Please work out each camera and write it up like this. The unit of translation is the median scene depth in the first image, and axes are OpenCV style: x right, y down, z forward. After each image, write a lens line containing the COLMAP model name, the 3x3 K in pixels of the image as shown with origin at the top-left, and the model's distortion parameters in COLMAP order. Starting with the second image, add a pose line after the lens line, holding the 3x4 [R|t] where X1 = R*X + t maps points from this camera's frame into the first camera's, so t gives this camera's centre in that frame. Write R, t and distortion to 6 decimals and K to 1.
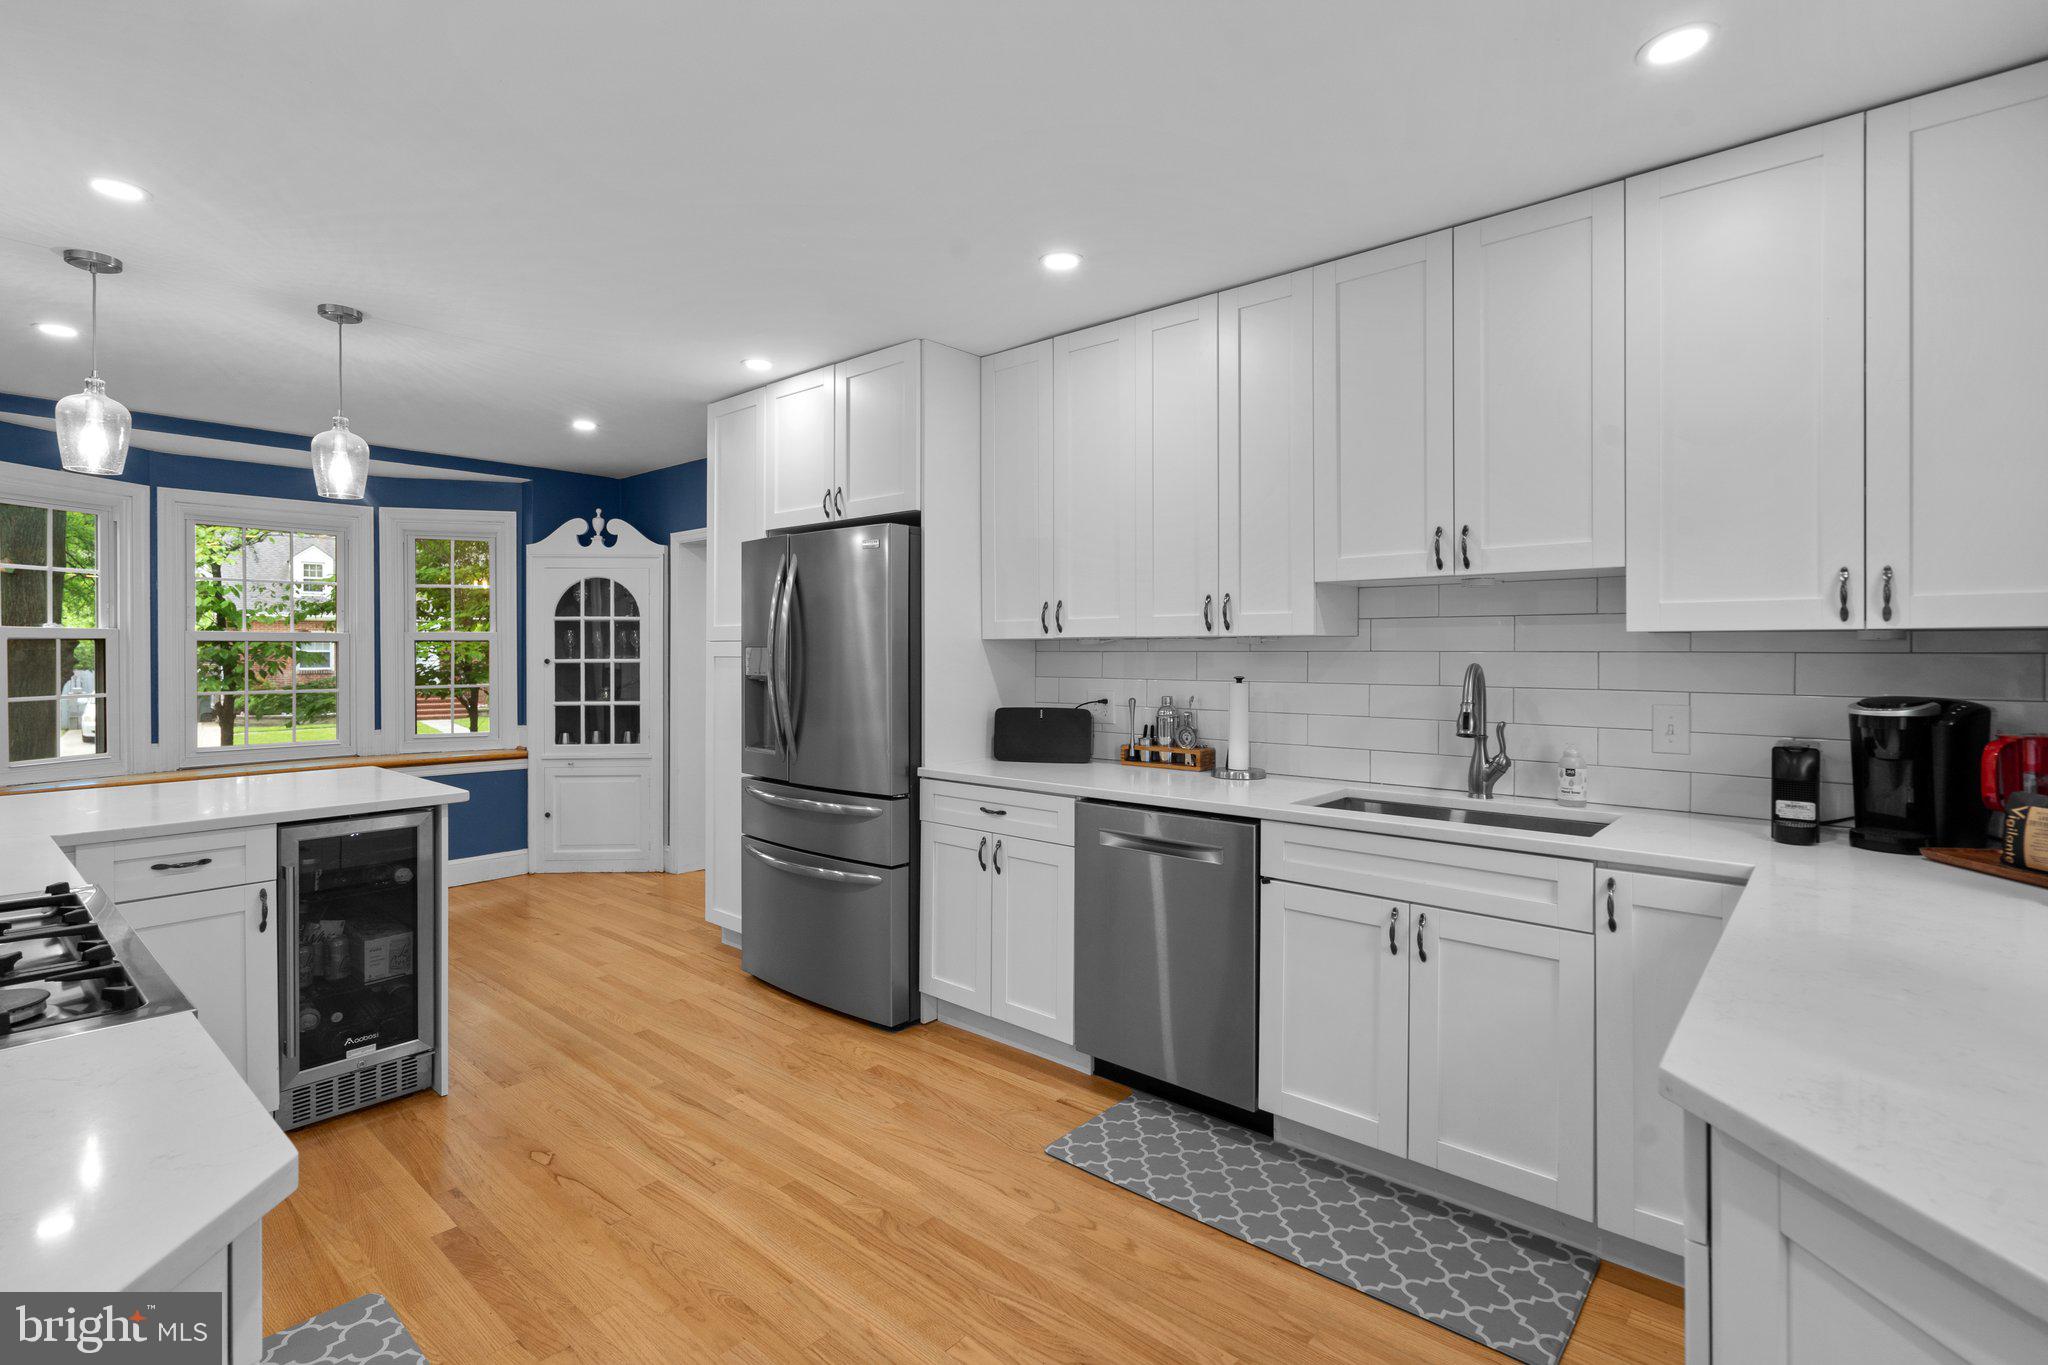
lens RADIAL K [[943.2, 0, 997.0], [0, 943.2, 645.0], [0, 0, 1]] dist [-0.002146, -0.000324]
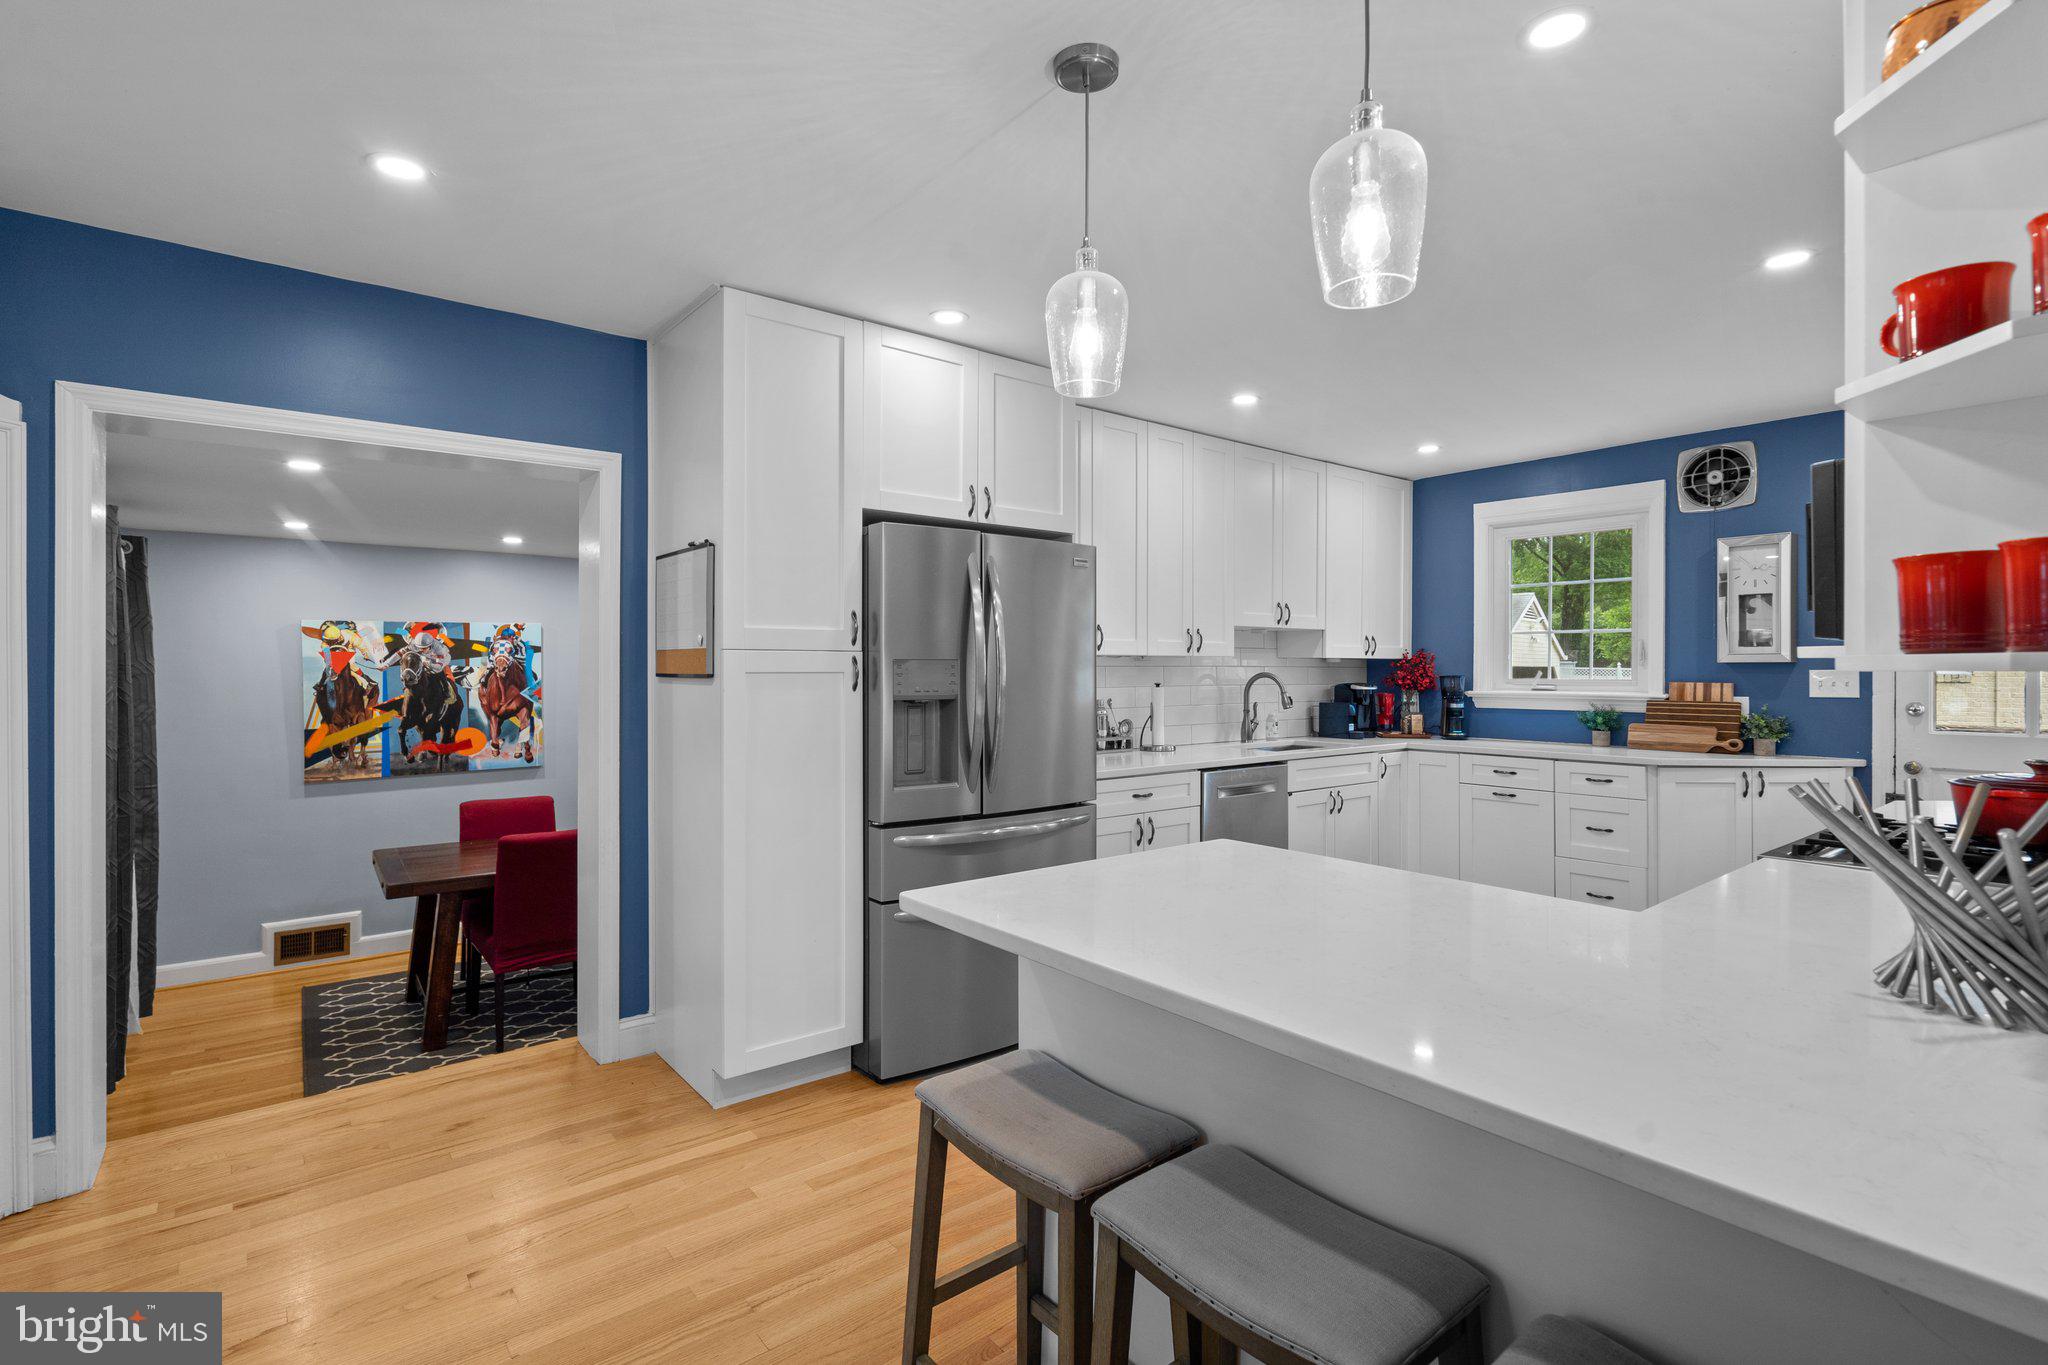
lens RADIAL K [[953.0, 0, 1010.5], [0, 953.0, 674.2], [0, 0, 1]] dist [-0.000280, 0.000071]
pose [[0.188063, -0.002435, 0.982154, -1.169387], [-0.000668, 0.999996, 0.002607, 0.013877], [-0.982157, -0.001147, 0.188061, 0.870698]]
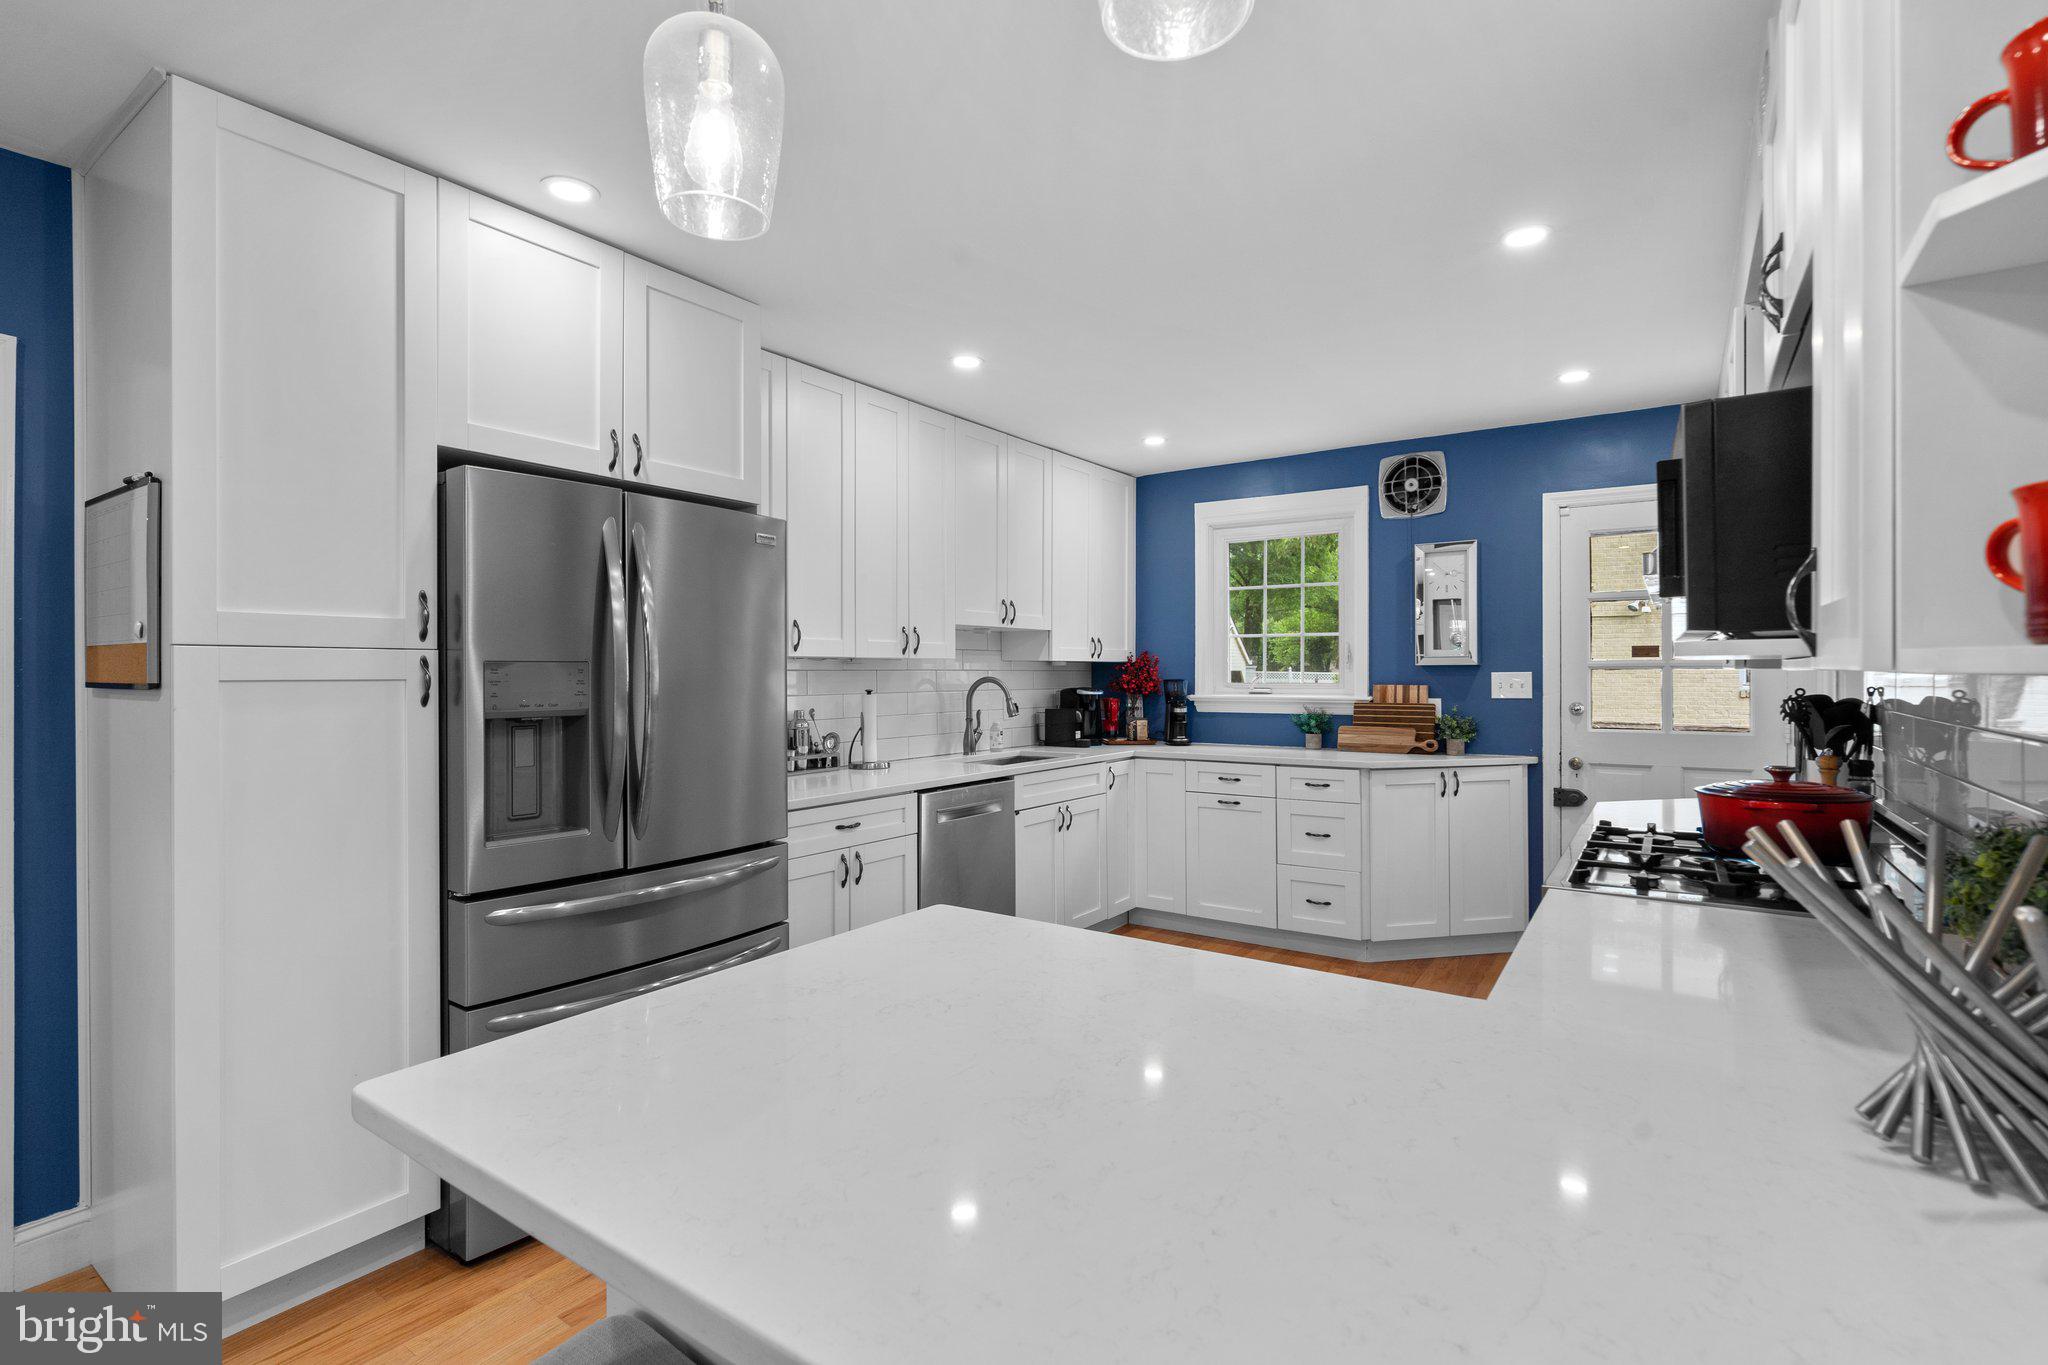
lens RADIAL K [[953.0, 0, 1010.5], [0, 953.0, 674.2], [0, 0, 1]] dist [-0.000280, 0.000071]
pose [[-0.098069, 0.001826, 0.995178, -0.972644], [0.003222, 0.999994, -0.001518, 0.013270], [-0.995174, 0.003058, -0.098074, 0.861802]]
